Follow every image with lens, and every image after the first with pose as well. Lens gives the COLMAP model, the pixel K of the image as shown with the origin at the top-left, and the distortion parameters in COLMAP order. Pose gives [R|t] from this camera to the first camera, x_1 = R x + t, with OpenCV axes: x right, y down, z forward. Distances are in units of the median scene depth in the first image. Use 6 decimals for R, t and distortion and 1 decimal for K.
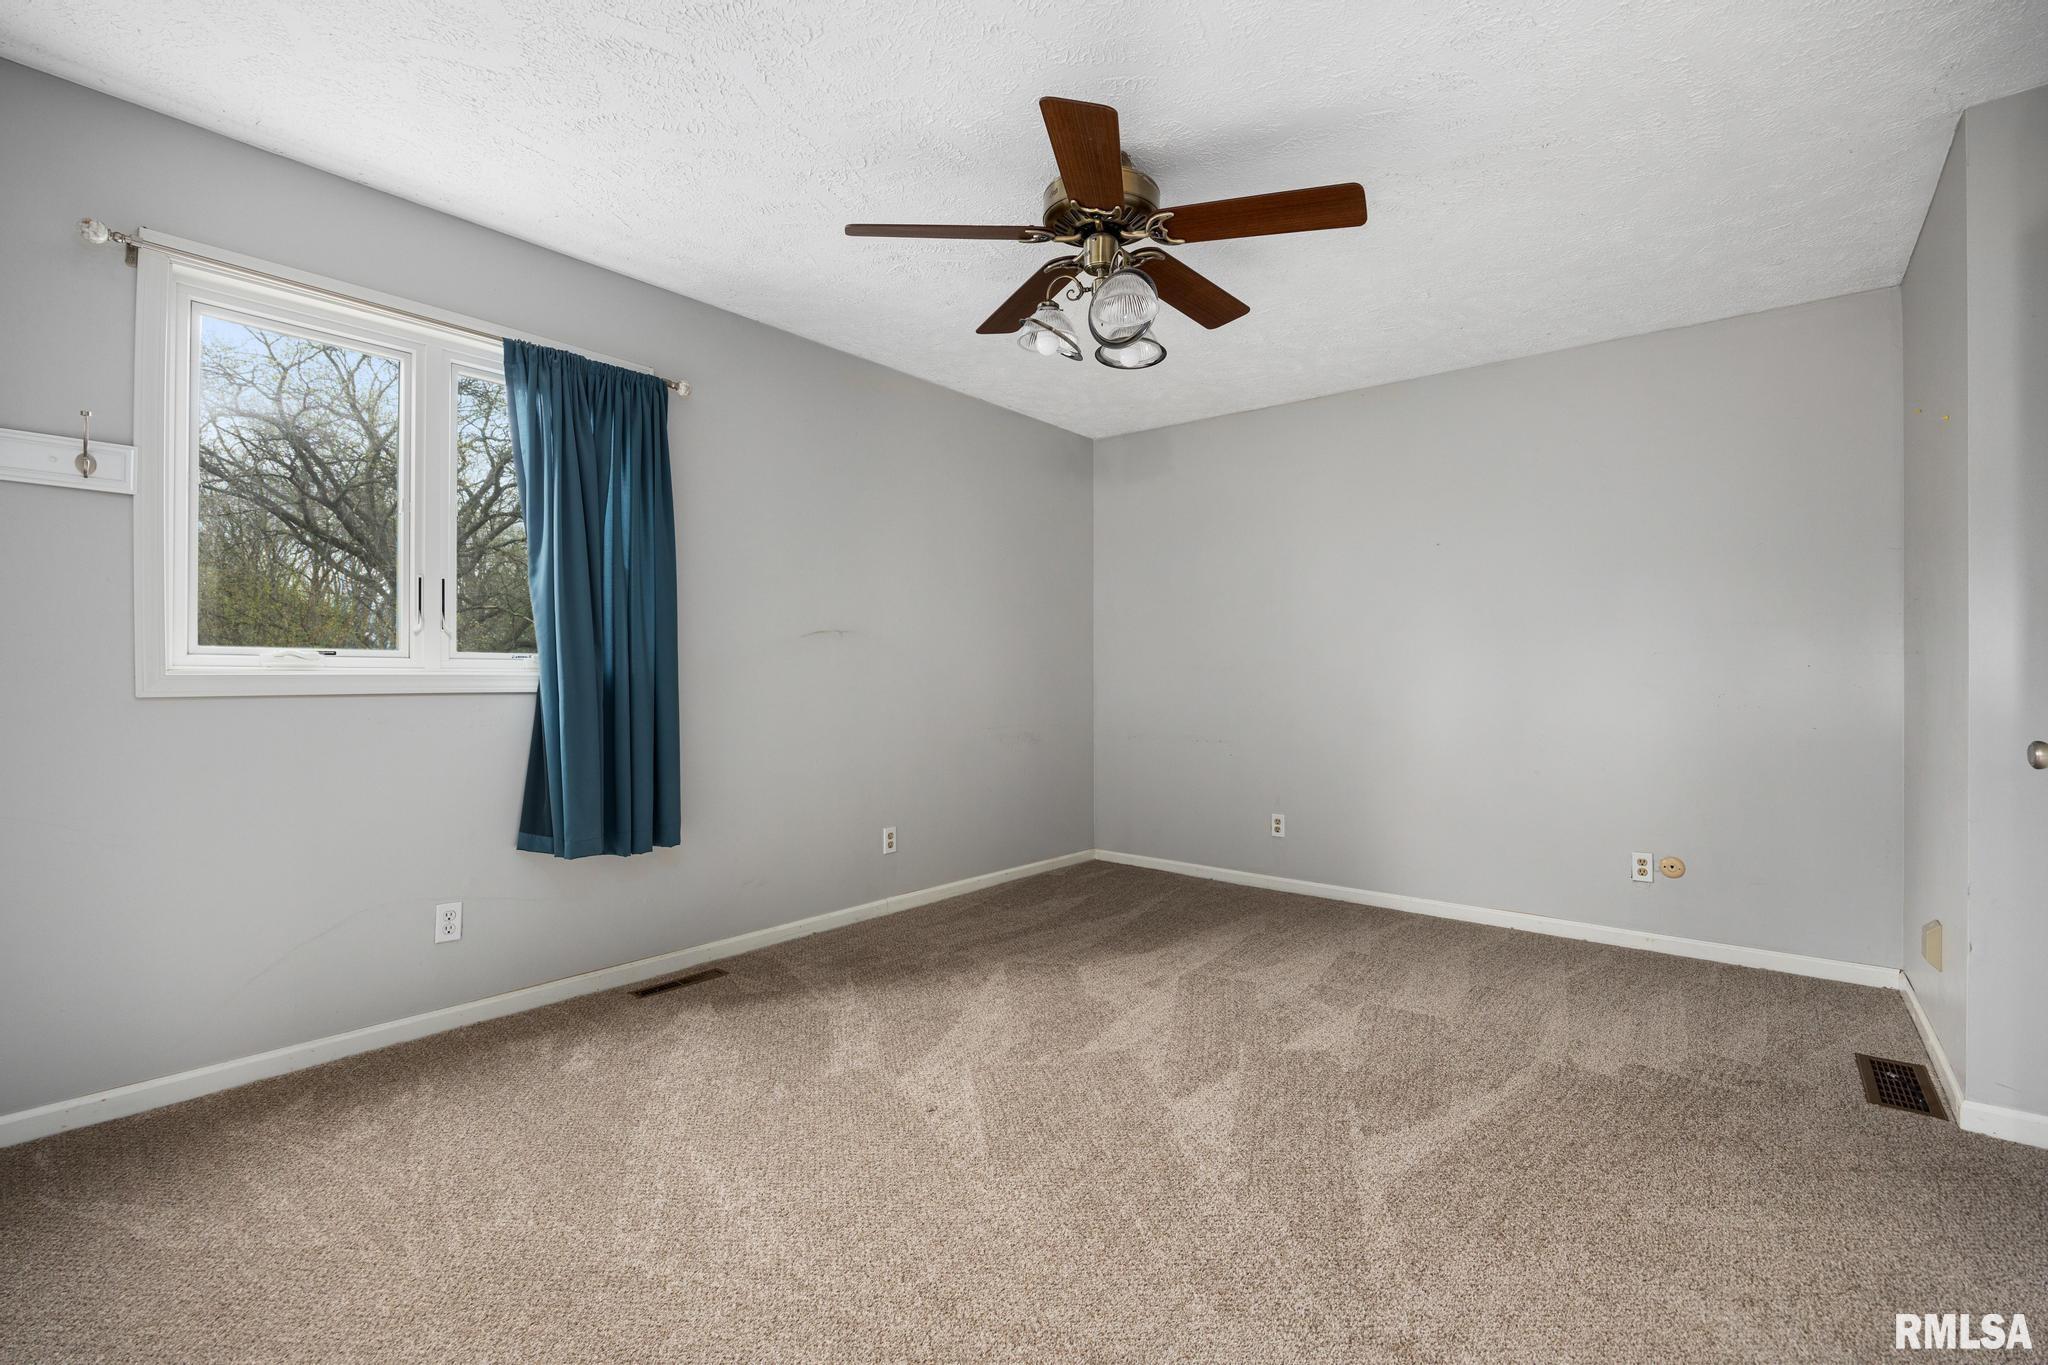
lens RADIAL K [[896.6, 0, 1024.0], [0, 896.6, 682.5], [0, 0, 1]] dist [-0.014909, 0.000446]
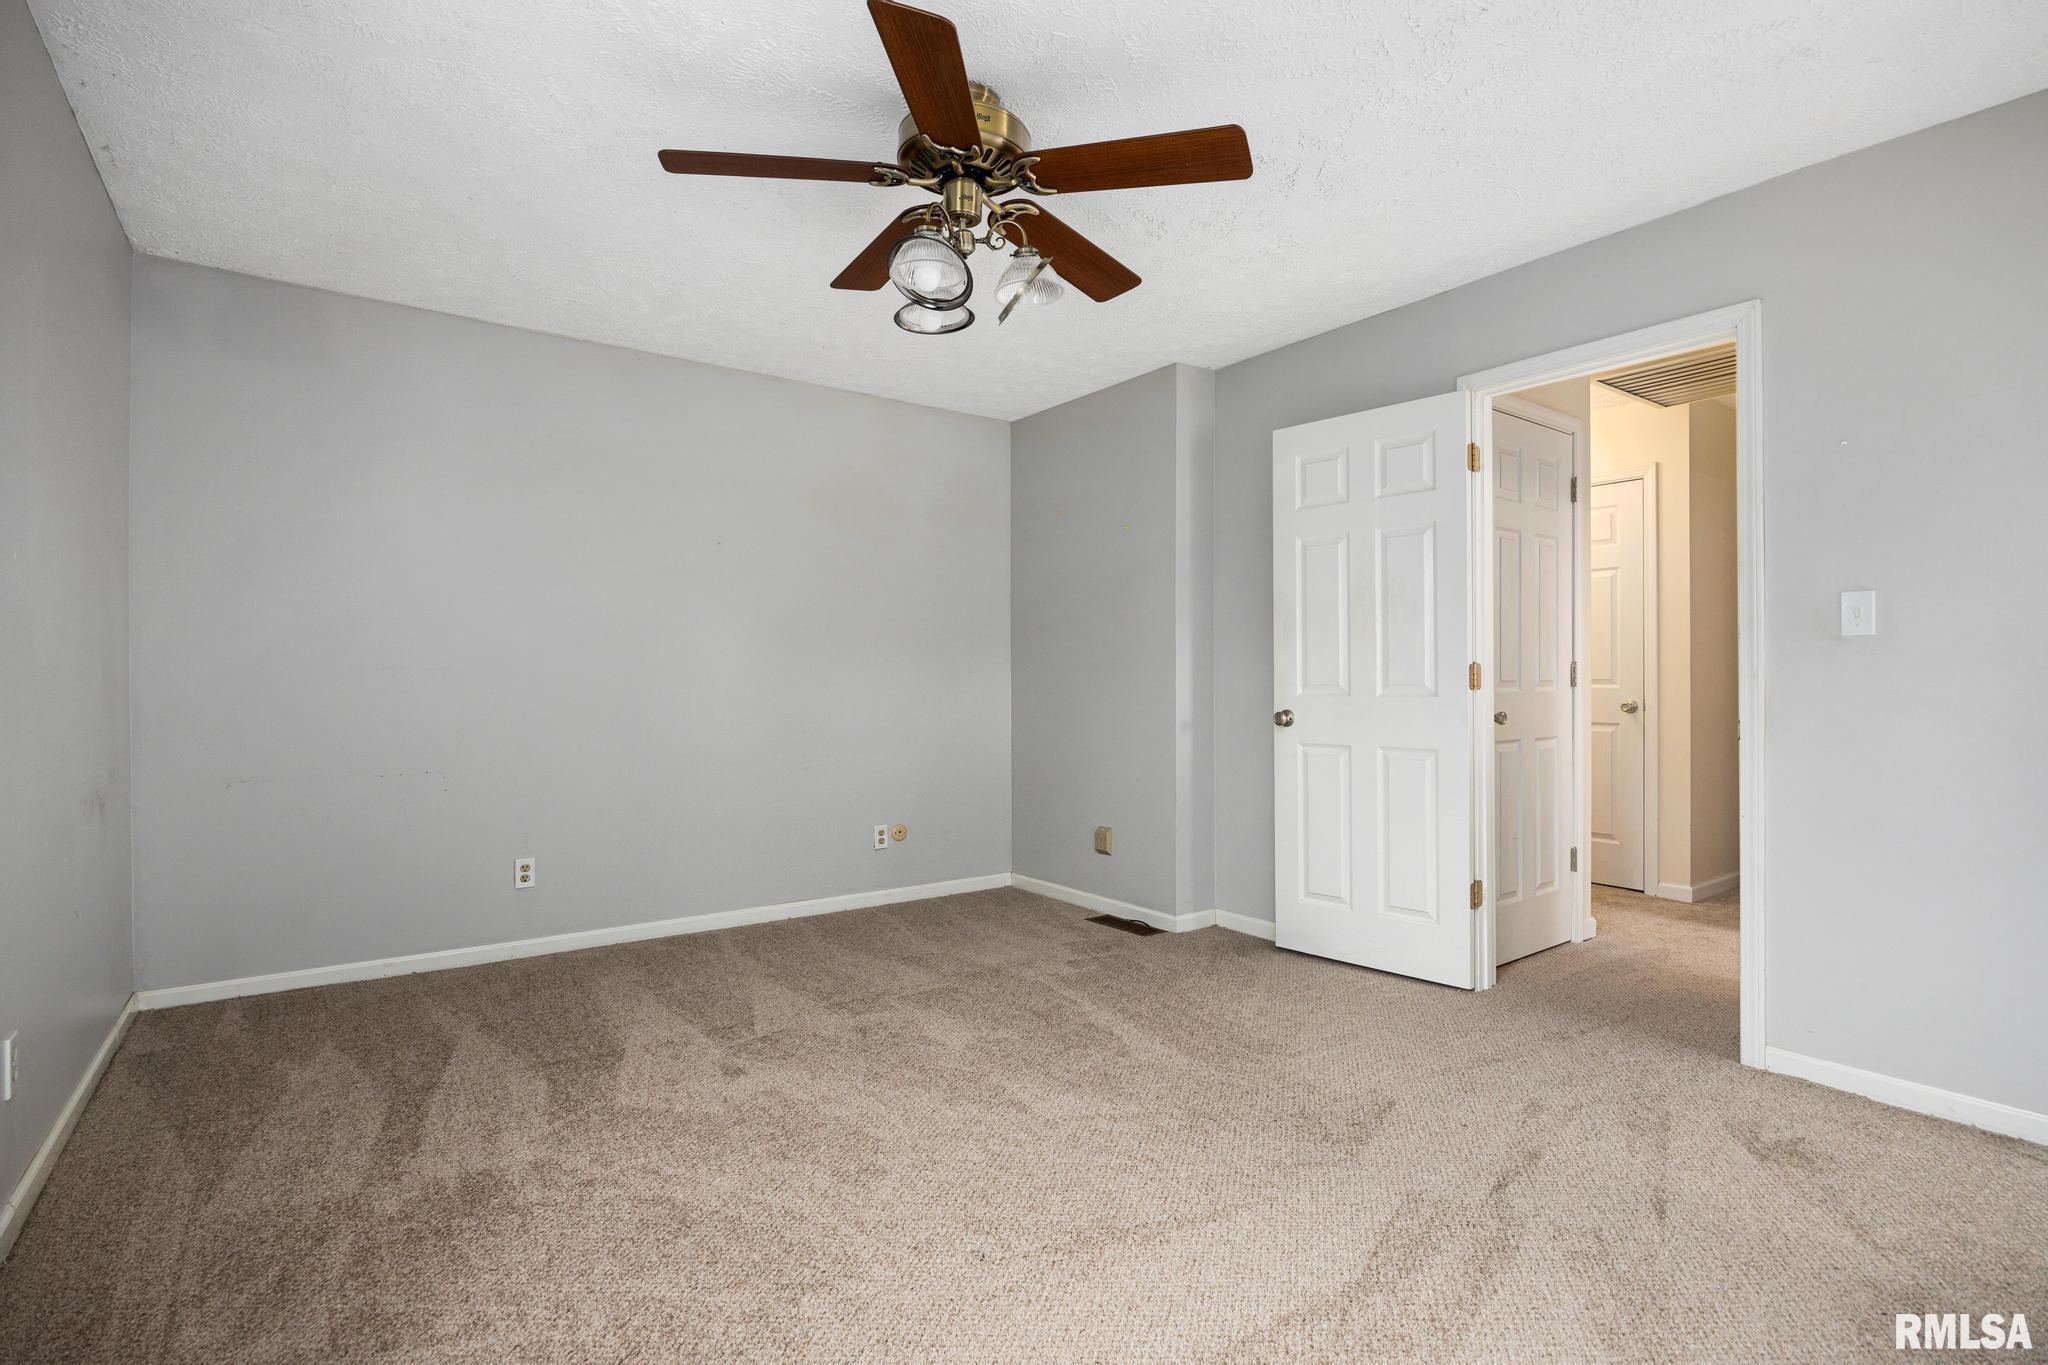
lens RADIAL K [[979.7, 0, 1019.8], [0, 979.7, 696.0], [0, 0, 1]] dist [-0.001072, -0.000214]
pose [[0.252206, -0.015705, 0.967546, -0.595371], [0.010585, 0.999853, 0.013471, -0.000914], [-0.967616, 0.006844, 0.252336, 0.518194]]
